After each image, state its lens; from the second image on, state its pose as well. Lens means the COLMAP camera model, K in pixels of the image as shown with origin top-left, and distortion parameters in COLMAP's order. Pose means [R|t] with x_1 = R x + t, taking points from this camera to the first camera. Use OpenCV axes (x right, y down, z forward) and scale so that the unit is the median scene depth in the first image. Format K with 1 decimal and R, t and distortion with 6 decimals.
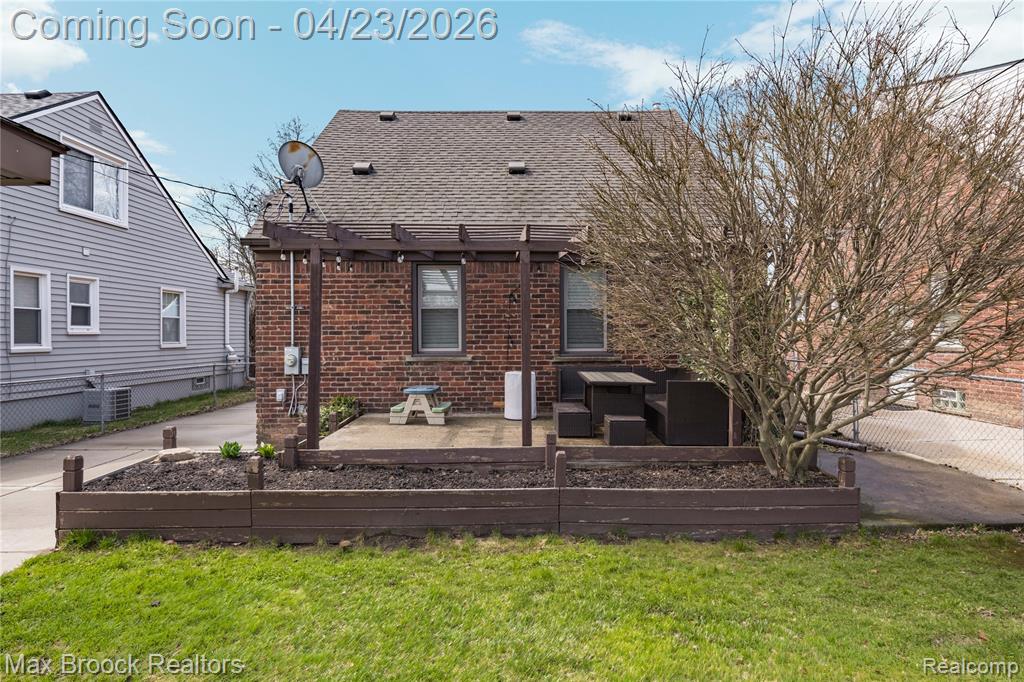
lens RADIAL K [[559.3, 0, 512.9], [0, 559.3, 336.7], [0, 0, 1]] dist [0.001886, -0.002270]
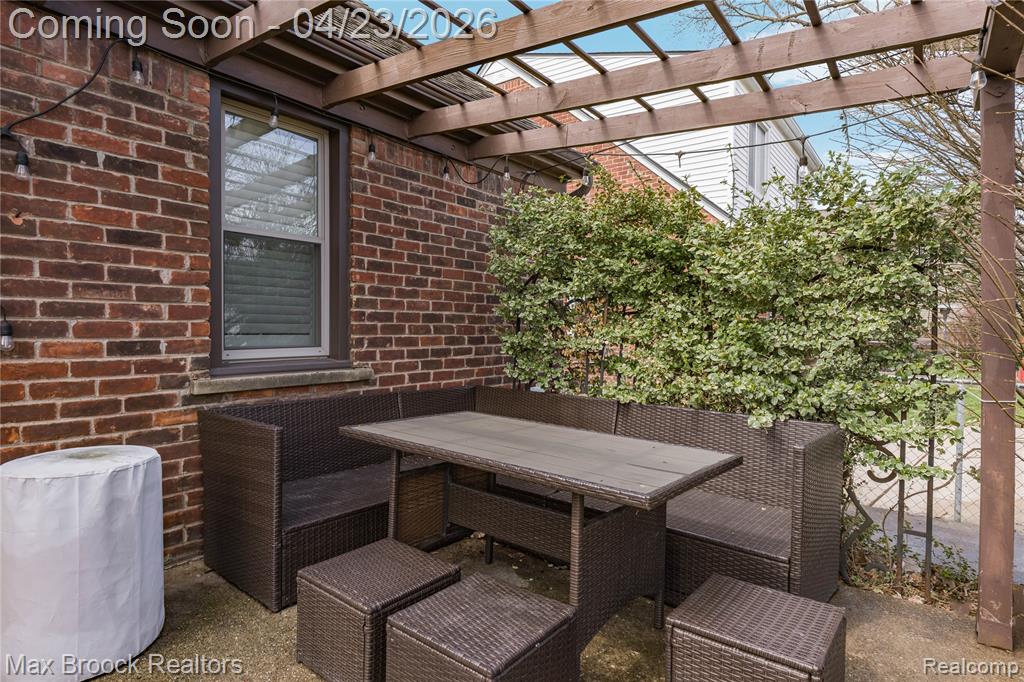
lens RADIAL K [[559.3, 0, 506.3], [0, 559.3, 338.5], [0, 0, 1]] dist [0.001886, -0.002270]
pose [[0.630865, -0.005389, 0.775874, -0.054722], [-0.007429, 0.999888, 0.012986, 0.008868], [-0.775857, -0.013956, 0.630754, 0.678248]]
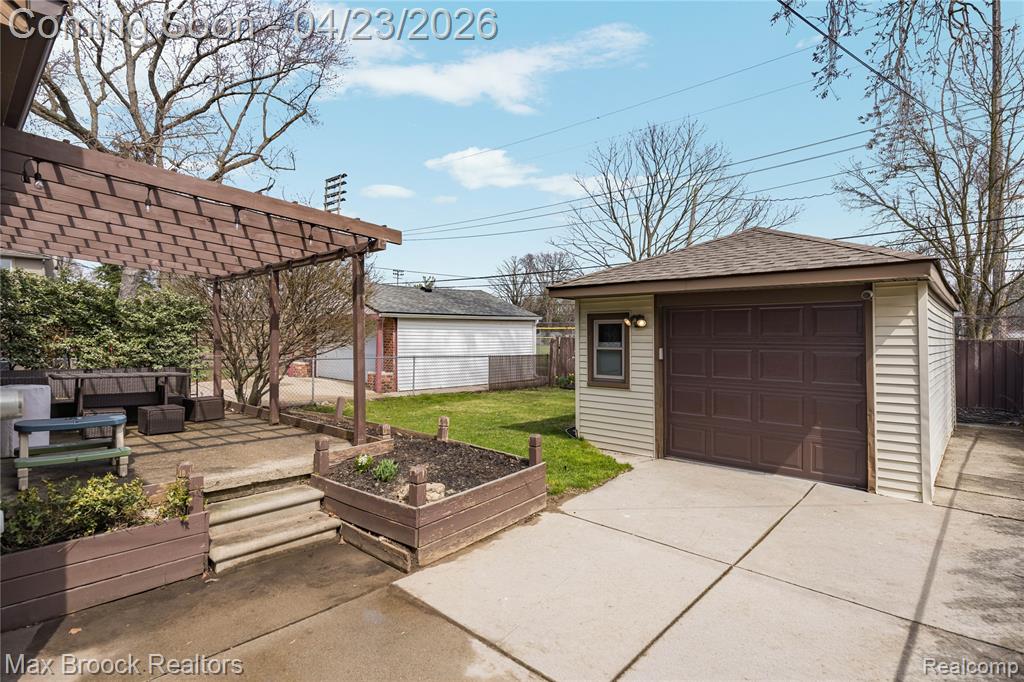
lens RADIAL K [[518.0, 0, 508.3], [0, 518.0, 338.3], [0, 0, 1]] dist [-0.001036, -0.001031]
pose [[-0.720756, -0.004904, 0.693171, -0.812109], [-0.008329, 0.999964, -0.001586, 0.000615], [-0.693139, -0.006917, -0.720771, 0.990653]]
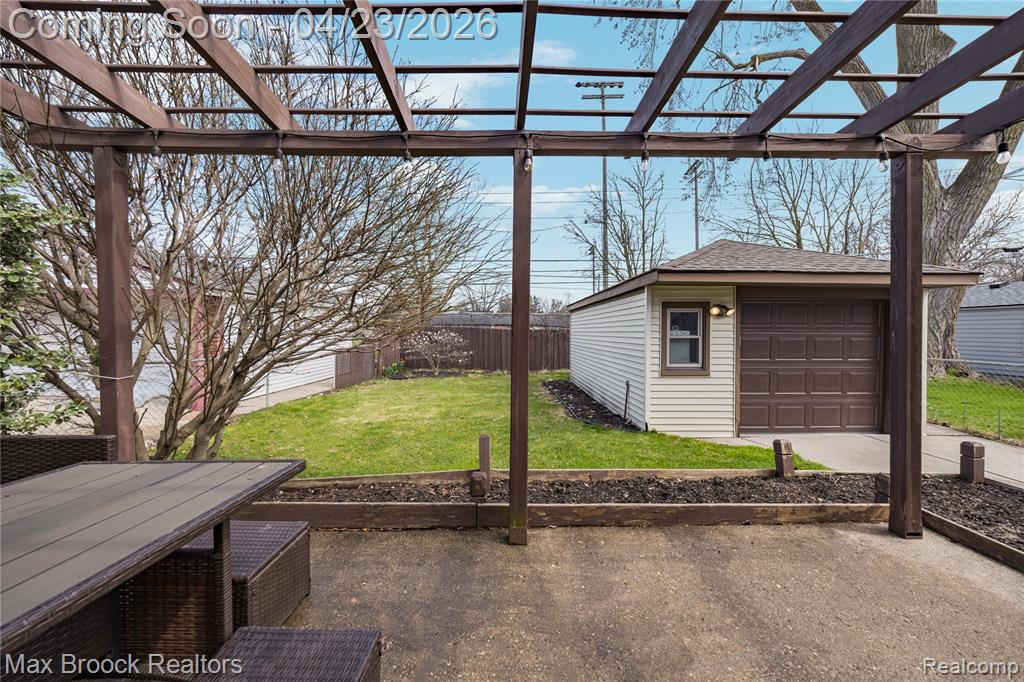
lens RADIAL K [[396.0, 0, 513.3], [0, 396.0, 335.5], [0, 0, 1]] dist [-0.002974, -0.000075]
pose [[-0.999988, -0.004810, -0.000509, 0.020032], [-0.004815, 0.999946, 0.009209, 0.008157], [0.000465, 0.009212, -0.999957, 0.906002]]
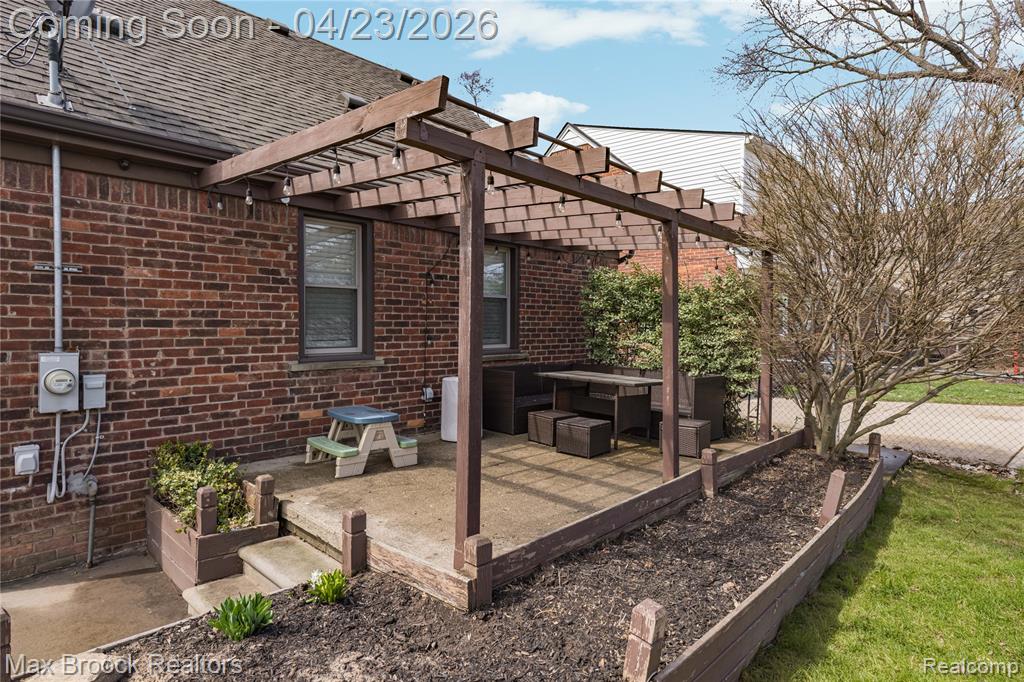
lens RADIAL K [[559.3, 0, 510.2], [0, 559.3, 334.7], [0, 0, 1]] dist [0.001886, -0.002270]
pose [[0.705341, -0.004248, 0.708855, -0.453121], [-0.007653, 0.999878, 0.013607, -0.005582], [-0.708827, -0.015023, 0.705223, 0.400623]]
